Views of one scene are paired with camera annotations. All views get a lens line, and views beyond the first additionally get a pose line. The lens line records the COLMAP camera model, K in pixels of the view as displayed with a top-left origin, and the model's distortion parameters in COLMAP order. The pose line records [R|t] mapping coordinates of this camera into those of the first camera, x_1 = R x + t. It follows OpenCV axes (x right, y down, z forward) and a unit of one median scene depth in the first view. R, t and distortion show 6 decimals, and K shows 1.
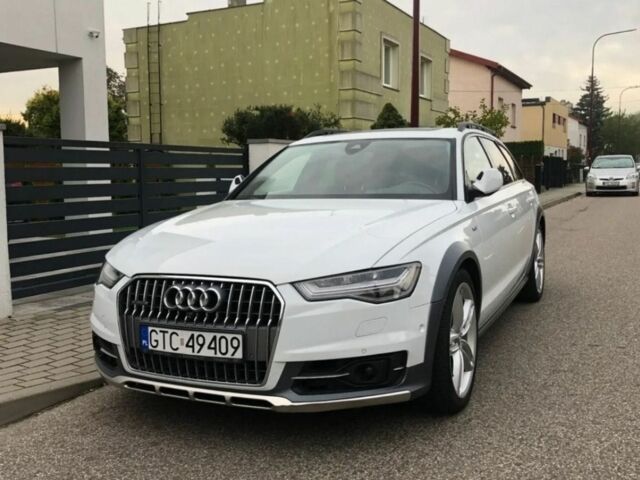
lens RADIAL K [[690.8, 0, 320.0], [0, 690.8, 240.0], [0, 0, 1]] dist [0.014531, -0.049586]
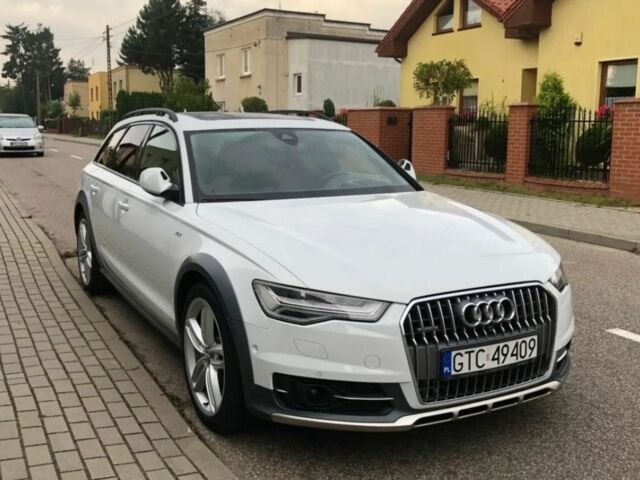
lens RADIAL K [[690.8, 0, 320.0], [0, 690.8, 240.0], [0, 0, 1]] dist [0.014531, -0.049586]
pose [[0.594383, -0.110509, 0.796553, -1.104398], [0.058146, 0.993826, 0.094489, -0.124499], [-0.802077, -0.009846, 0.597139, 0.605731]]
